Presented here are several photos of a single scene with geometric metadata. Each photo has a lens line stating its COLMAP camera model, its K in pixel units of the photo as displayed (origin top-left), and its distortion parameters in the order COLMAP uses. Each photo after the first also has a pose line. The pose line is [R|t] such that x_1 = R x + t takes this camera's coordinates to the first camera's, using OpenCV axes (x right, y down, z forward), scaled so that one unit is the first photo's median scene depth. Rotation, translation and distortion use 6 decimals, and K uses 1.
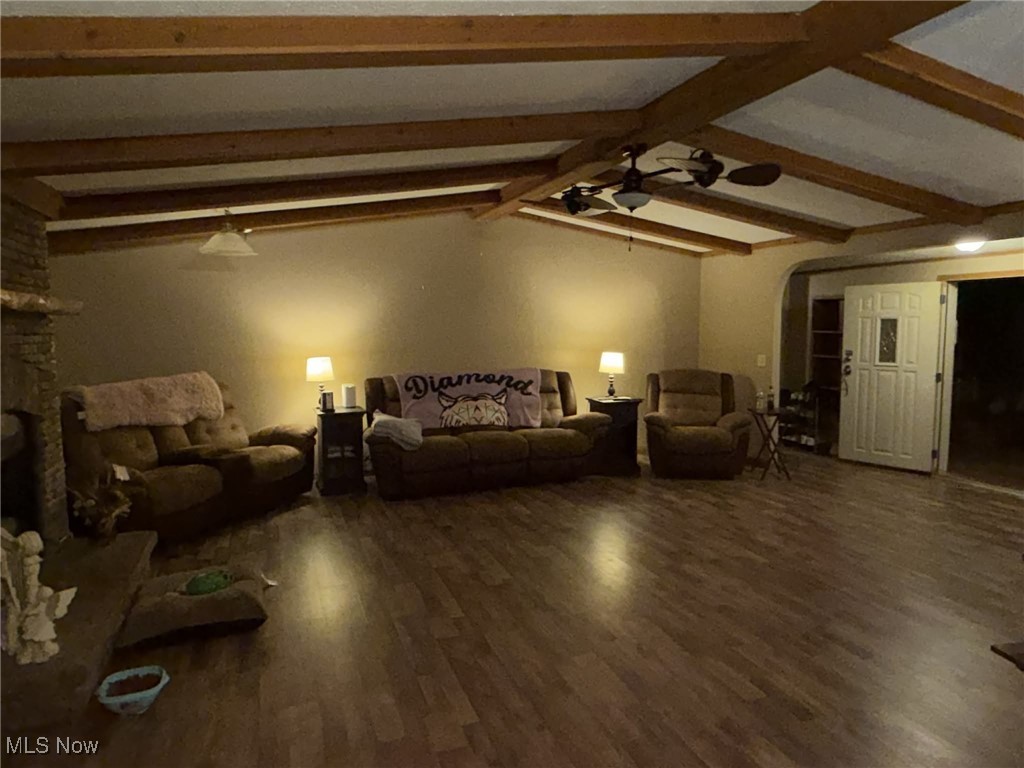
lens RADIAL K [[666.2, 0, 515.4], [0, 666.2, 386.9], [0, 0, 1]] dist [-0.006409, 0.004495]
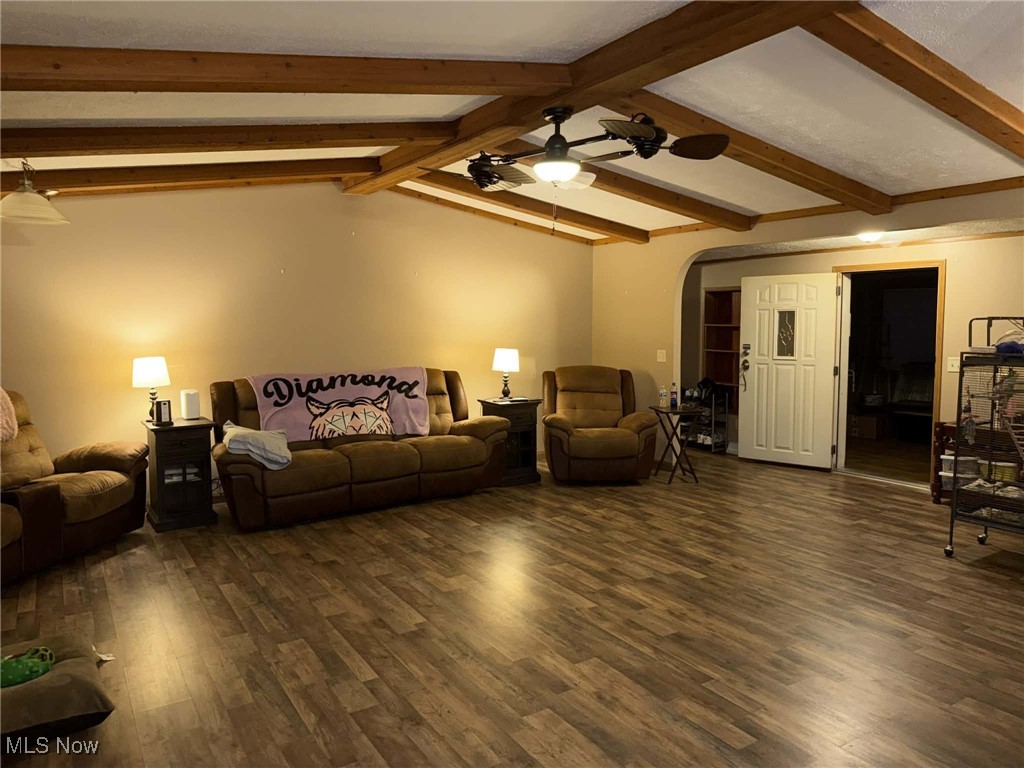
lens RADIAL K [[723.6, 0, 518.3], [0, 723.6, 379.7], [0, 0, 1]] dist [0.027261, -0.036606]
pose [[0.976072, -0.017324, 0.216758, -0.067298], [0.019460, 0.999781, -0.007722, -0.002598], [-0.216577, 0.011755, 0.976195, 0.074546]]
